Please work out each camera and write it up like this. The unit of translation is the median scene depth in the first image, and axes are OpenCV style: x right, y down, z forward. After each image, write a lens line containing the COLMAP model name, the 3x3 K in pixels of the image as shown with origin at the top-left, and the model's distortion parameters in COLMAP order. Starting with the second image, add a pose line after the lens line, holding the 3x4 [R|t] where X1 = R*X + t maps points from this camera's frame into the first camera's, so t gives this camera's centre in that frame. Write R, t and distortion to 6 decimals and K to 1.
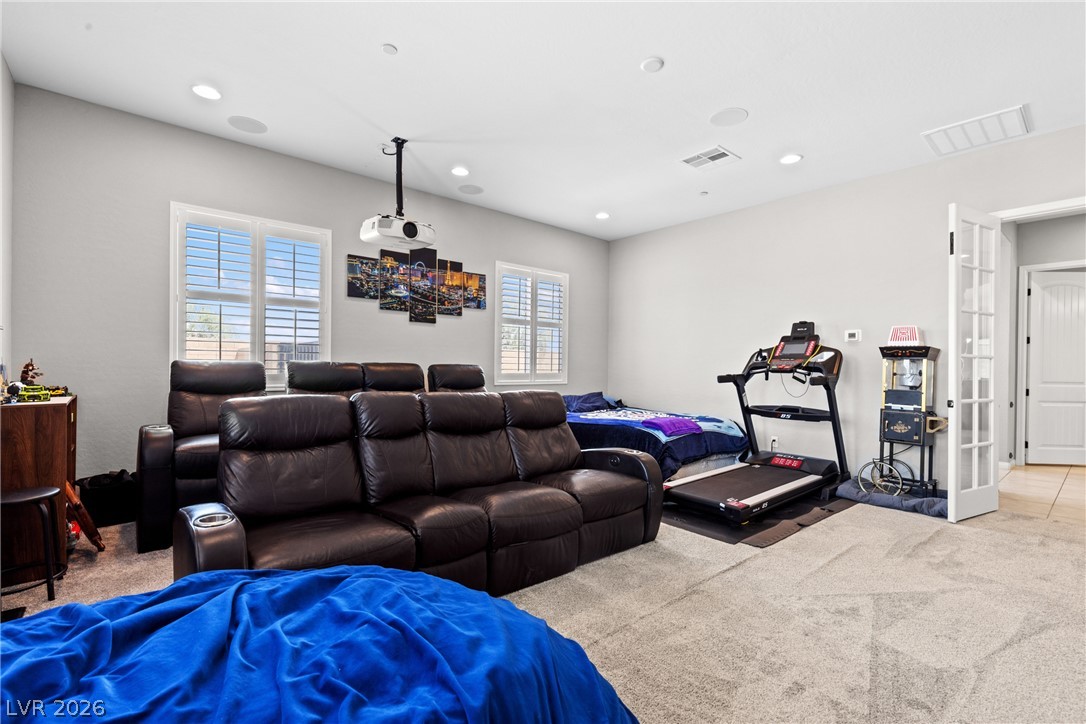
lens RADIAL K [[490.7, 0, 547.7], [0, 490.7, 370.1], [0, 0, 1]] dist [0.002955, 0.000250]
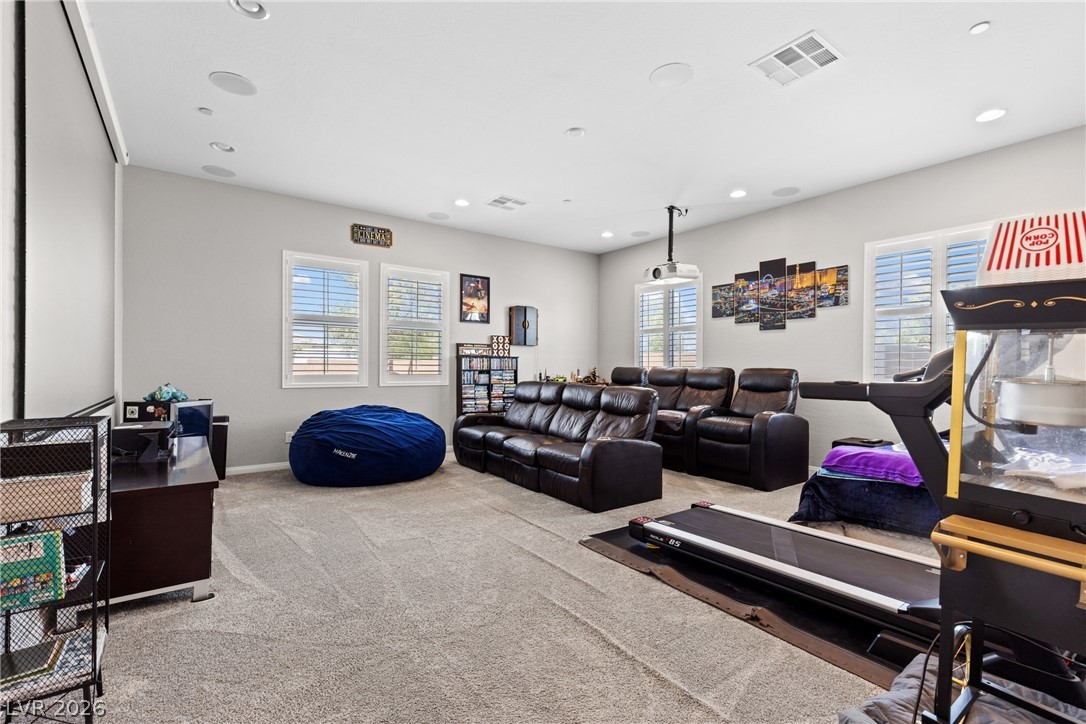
lens RADIAL K [[490.7, 0, 547.7], [0, 490.7, 370.1], [0, 0, 1]] dist [0.002955, 0.000250]
pose [[-0.088564, -0.012633, -0.995990, 0.886149], [-0.022863, 0.999682, -0.010647, 0.014599], [0.995808, 0.021828, -0.088825, 0.627631]]
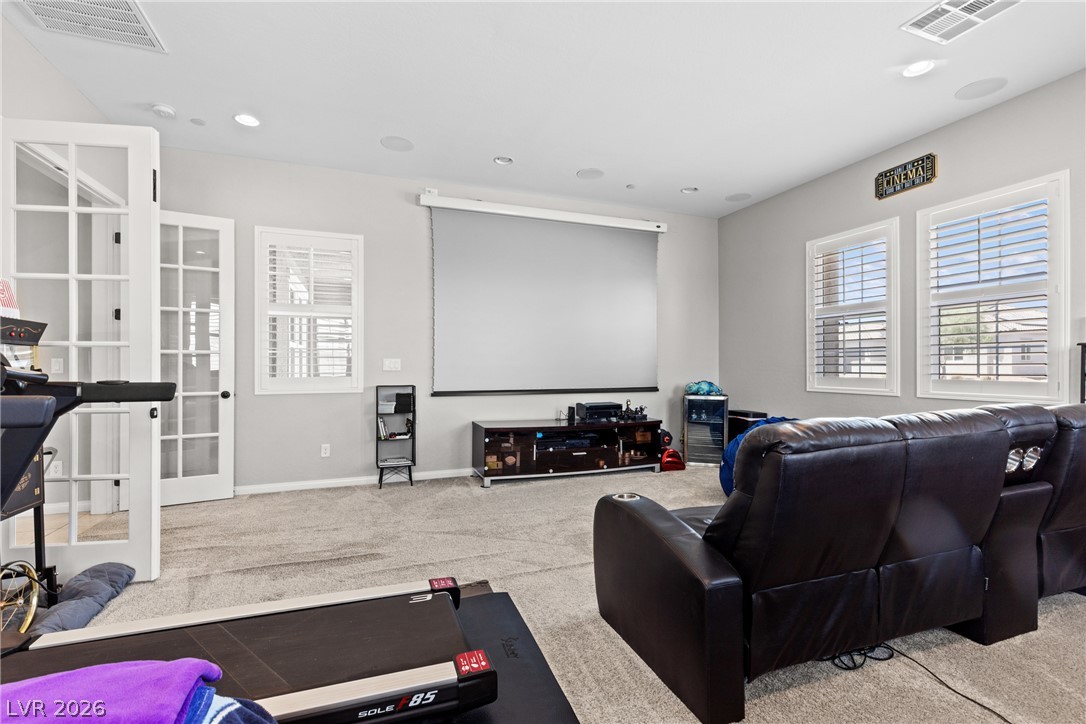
lens RADIAL K [[490.7, 0, 547.7], [0, 490.7, 370.1], [0, 0, 1]] dist [0.002955, 0.000250]
pose [[-0.931957, -0.015713, 0.362228, 0.027522], [-0.005185, 0.999536, 0.030019, -0.012473], [-0.362532, 0.026098, -0.931606, 1.063715]]
